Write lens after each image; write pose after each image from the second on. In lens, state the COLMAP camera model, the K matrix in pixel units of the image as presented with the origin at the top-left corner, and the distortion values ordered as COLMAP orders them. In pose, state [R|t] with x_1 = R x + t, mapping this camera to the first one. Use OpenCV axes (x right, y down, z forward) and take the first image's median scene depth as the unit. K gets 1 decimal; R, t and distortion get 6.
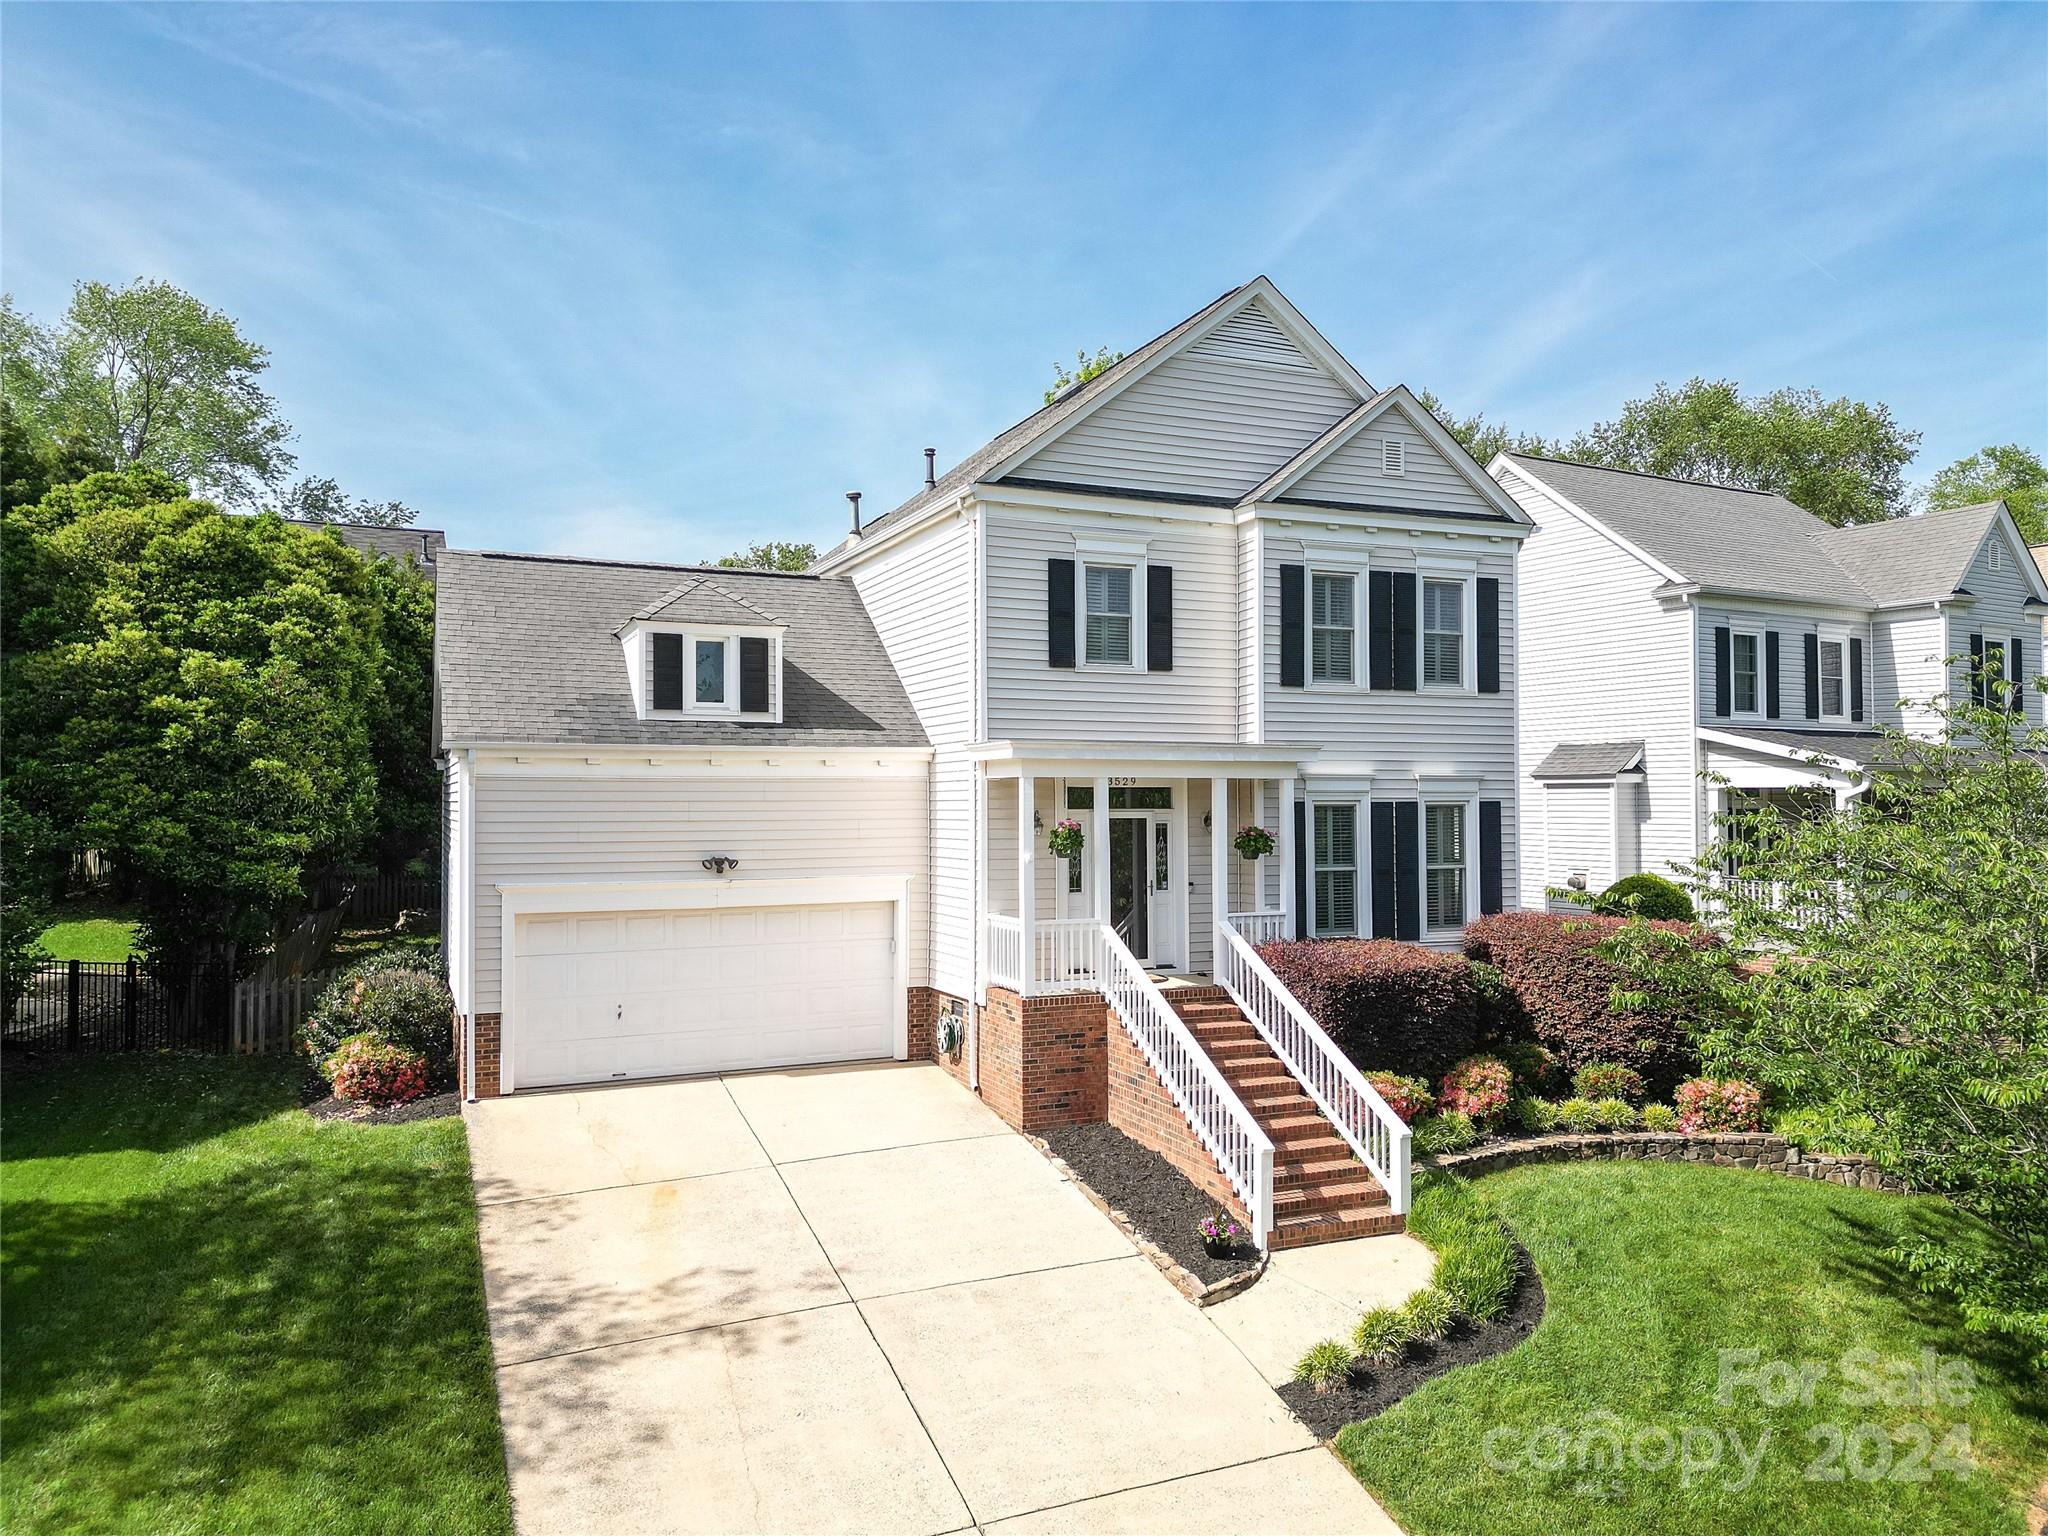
lens RADIAL K [[1447.4, 0, 1018.1], [0, 1447.4, 800.6], [0, 0, 1]] dist [0.060158, -0.045165]
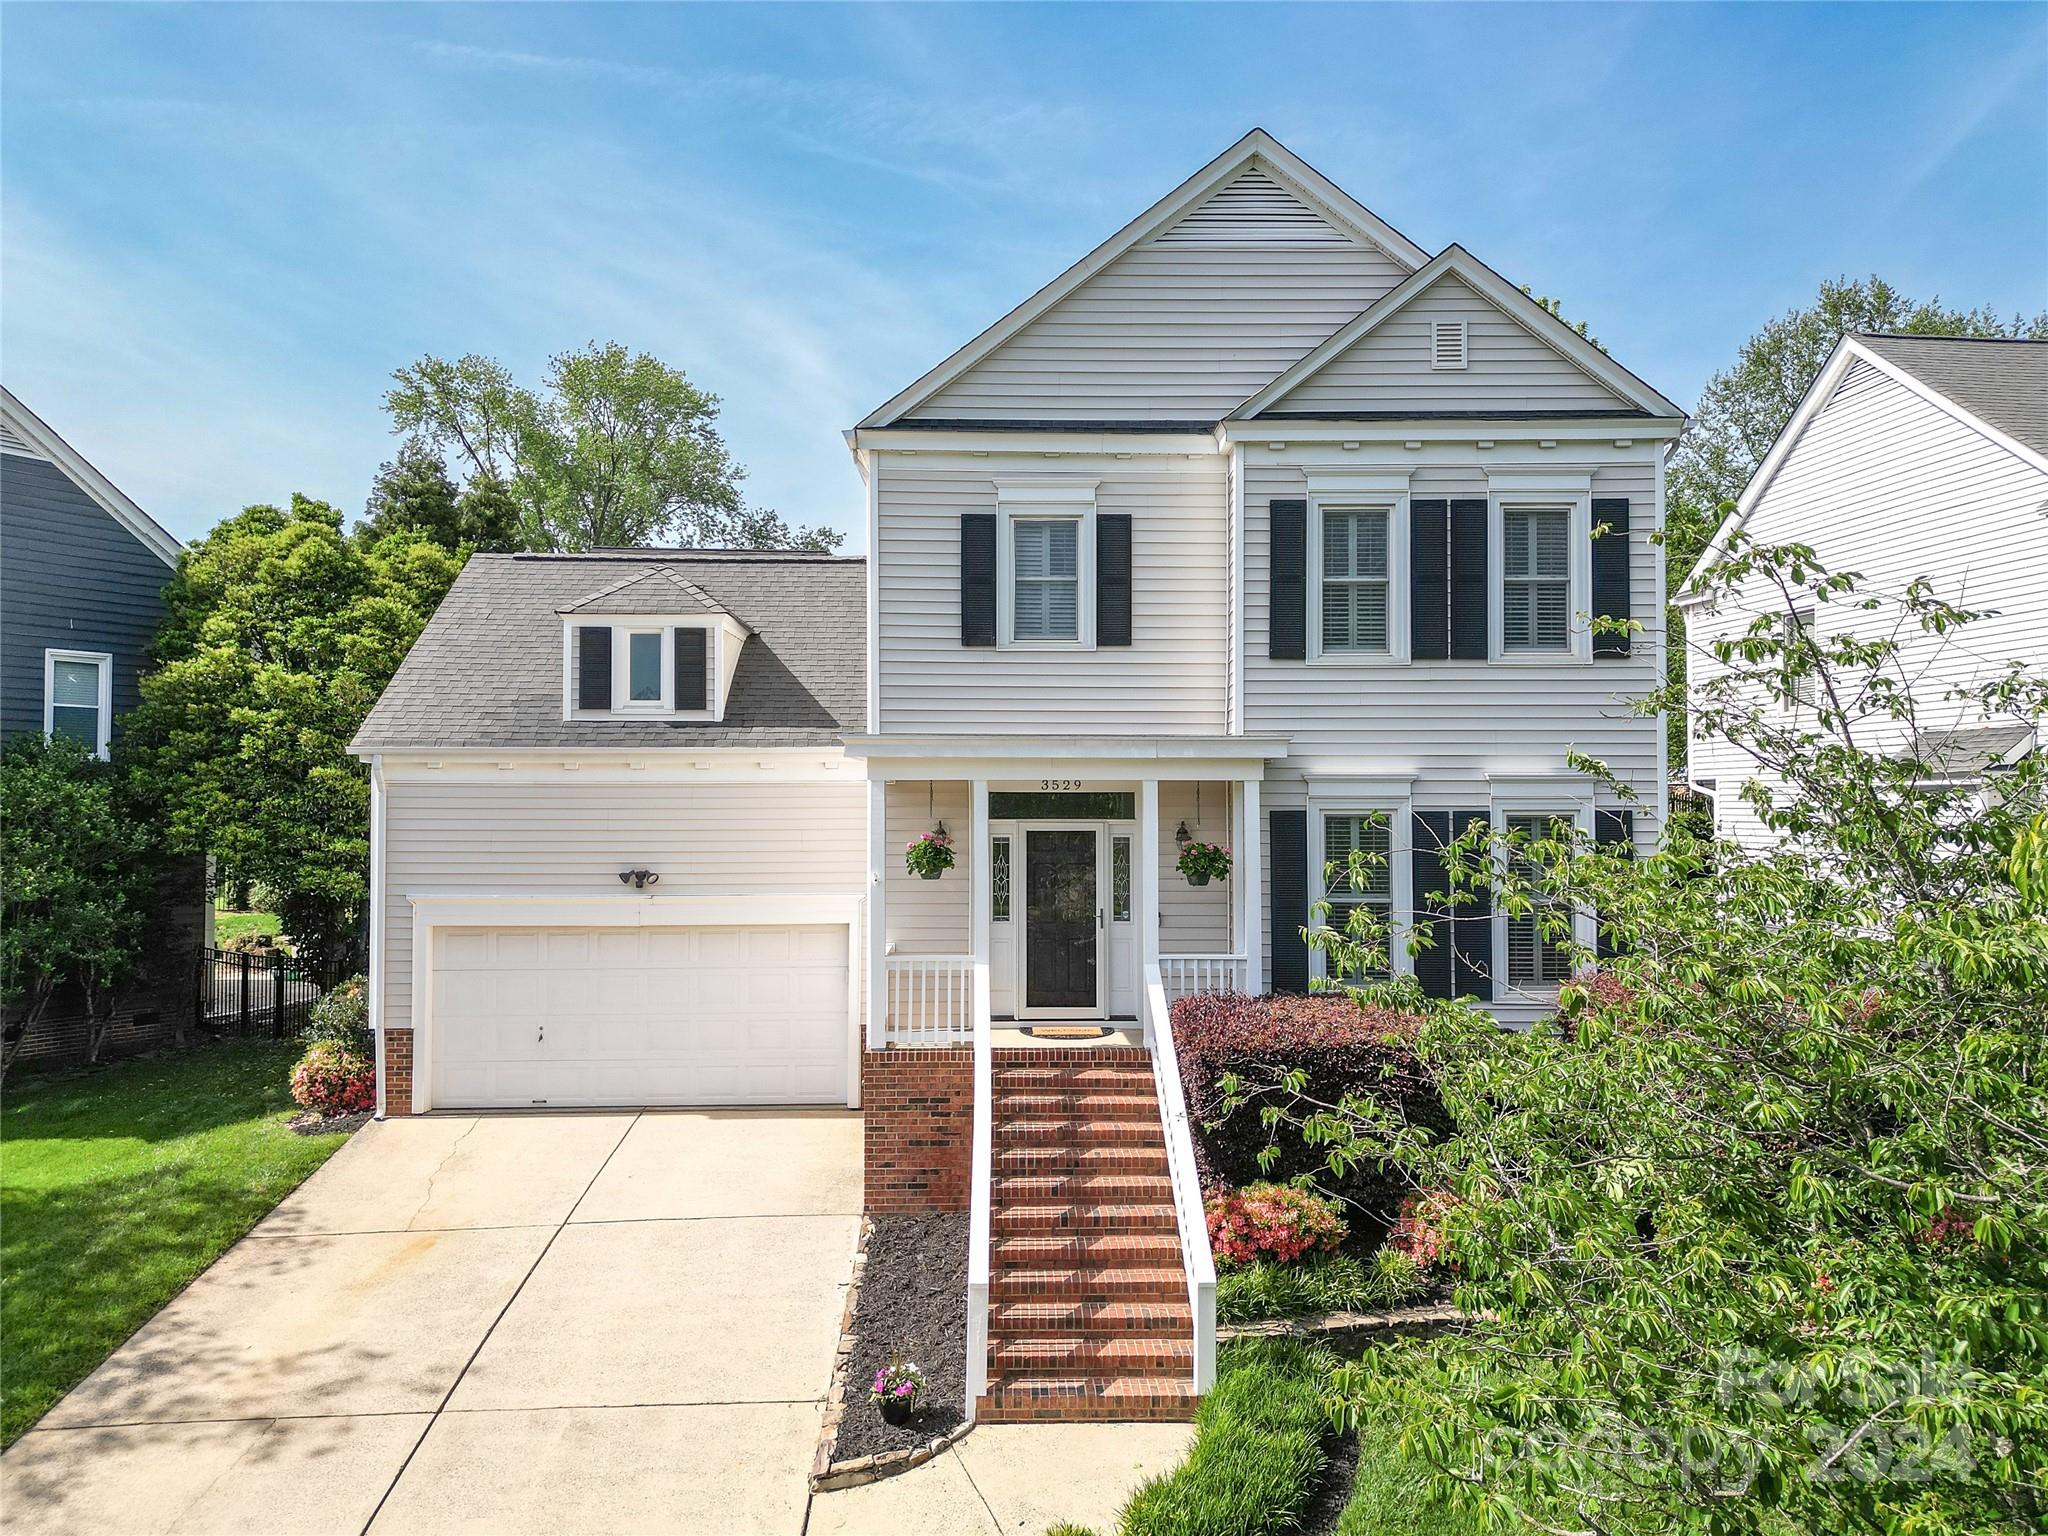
lens RADIAL K [[1447.4, 0, 1018.1], [0, 1447.4, 800.6], [0, 0, 1]] dist [0.060158, -0.045165]
pose [[0.923938, -0.000200, -0.382543, 0.353594], [-0.002784, 0.999970, -0.007247, 0.001303], [0.382533, 0.007761, 0.923909, 0.245169]]
